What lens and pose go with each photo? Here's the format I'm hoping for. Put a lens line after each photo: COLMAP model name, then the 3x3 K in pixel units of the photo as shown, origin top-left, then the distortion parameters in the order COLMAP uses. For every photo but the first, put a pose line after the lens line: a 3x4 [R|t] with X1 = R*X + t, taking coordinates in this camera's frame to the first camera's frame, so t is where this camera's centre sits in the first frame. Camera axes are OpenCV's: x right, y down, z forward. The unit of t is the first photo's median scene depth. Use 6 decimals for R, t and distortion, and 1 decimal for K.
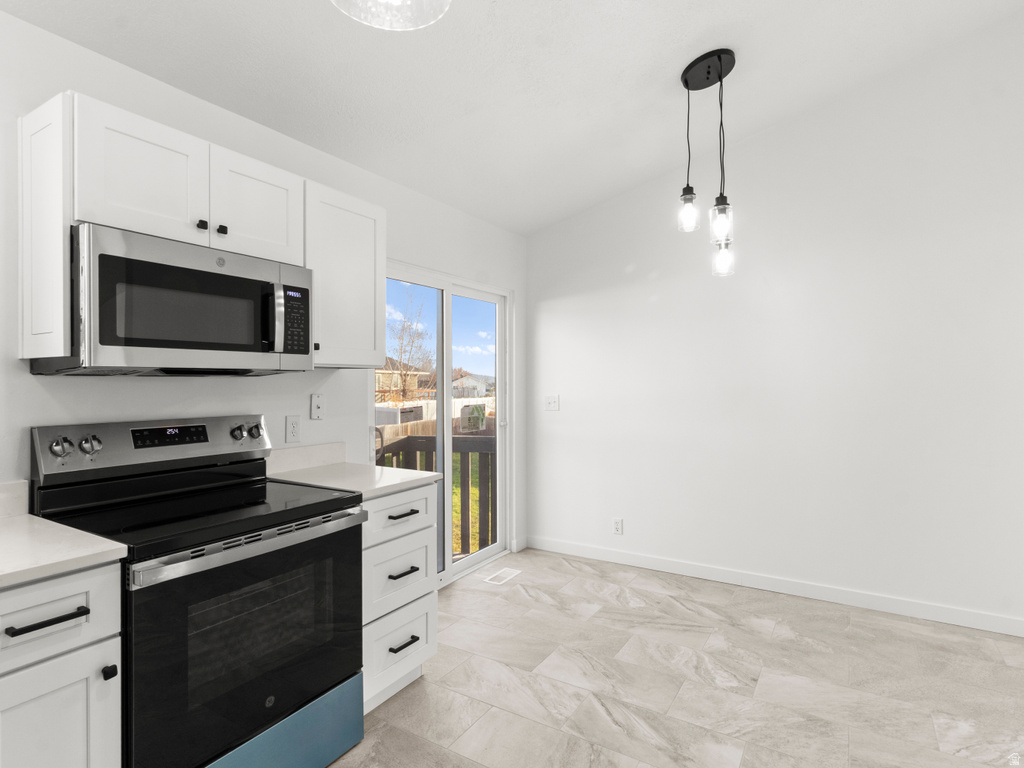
lens RADIAL K [[539.8, 0, 505.9], [0, 539.8, 379.7], [0, 0, 1]] dist [0.000290, 0.001596]
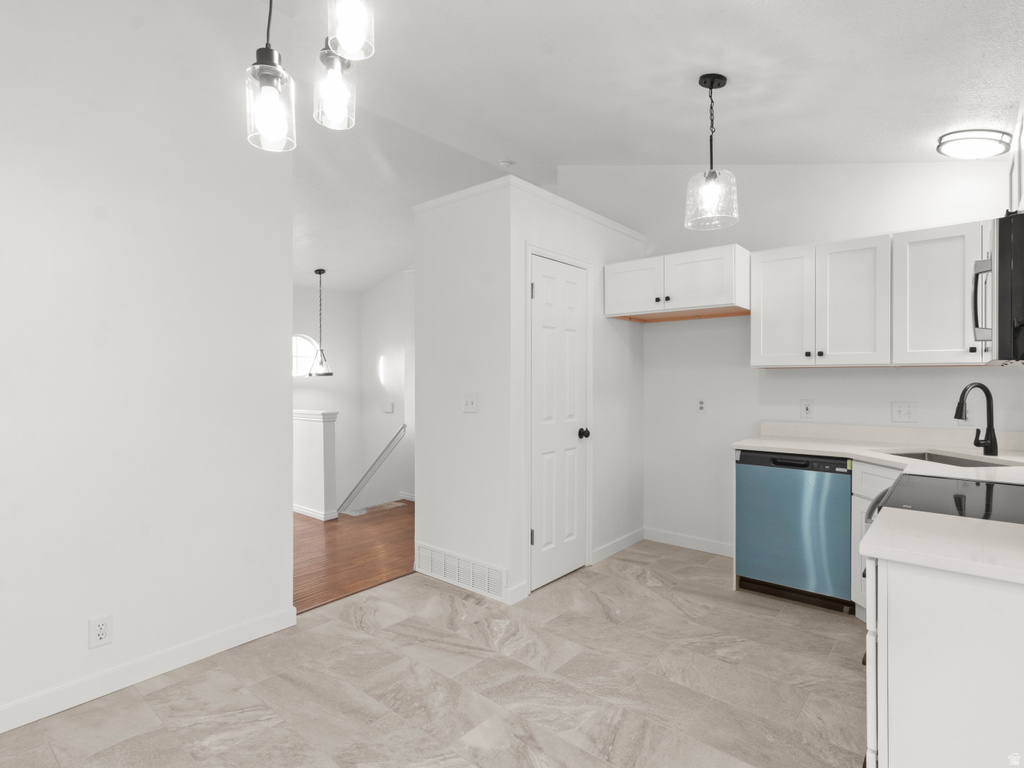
lens RADIAL K [[539.8, 0, 520.8], [0, 539.8, 377.0], [0, 0, 1]] dist [0.000290, 0.001596]
pose [[-0.991147, 0.005217, 0.132663, 0.151485], [0.004191, 0.999959, -0.008011, 0.007933], [-0.132699, -0.007384, -0.991129, 1.631956]]
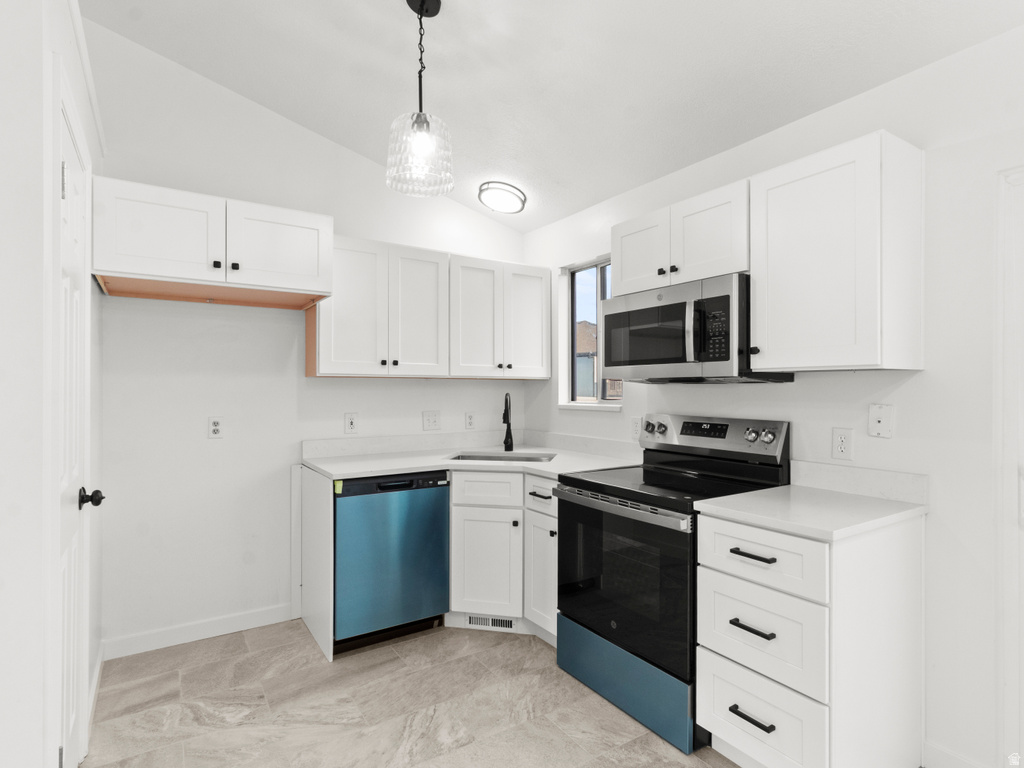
lens RADIAL K [[539.8, 0, 515.4], [0, 539.8, 387.7], [0, 0, 1]] dist [0.000290, 0.001596]
pose [[-0.412520, 0.000354, -0.910949, 0.634291], [0.004200, 0.999990, -0.001513, 0.002956], [0.910939, -0.004450, -0.412517, 0.946355]]
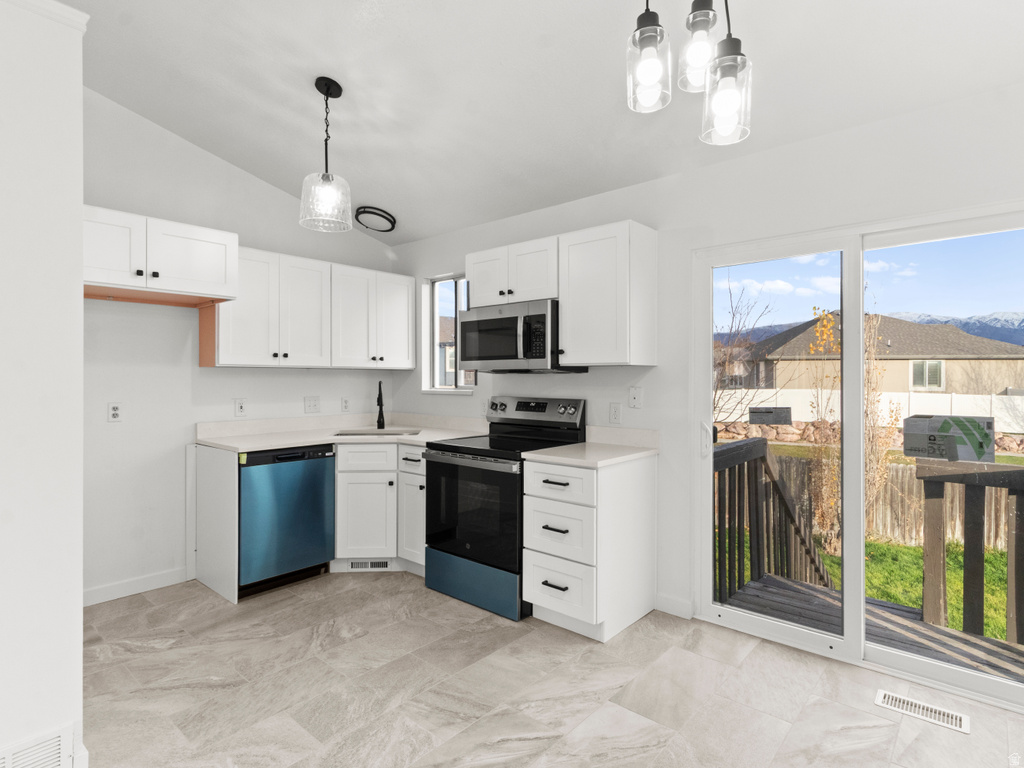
lens RADIAL K [[539.8, 0, 515.1], [0, 539.8, 377.5], [0, 0, 1]] dist [0.000290, 0.001596]
pose [[-0.148109, 0.001453, -0.988970, 0.996350], [0.003618, 0.999993, 0.000927, 0.003645], [0.988964, -0.003440, -0.148113, 1.023489]]
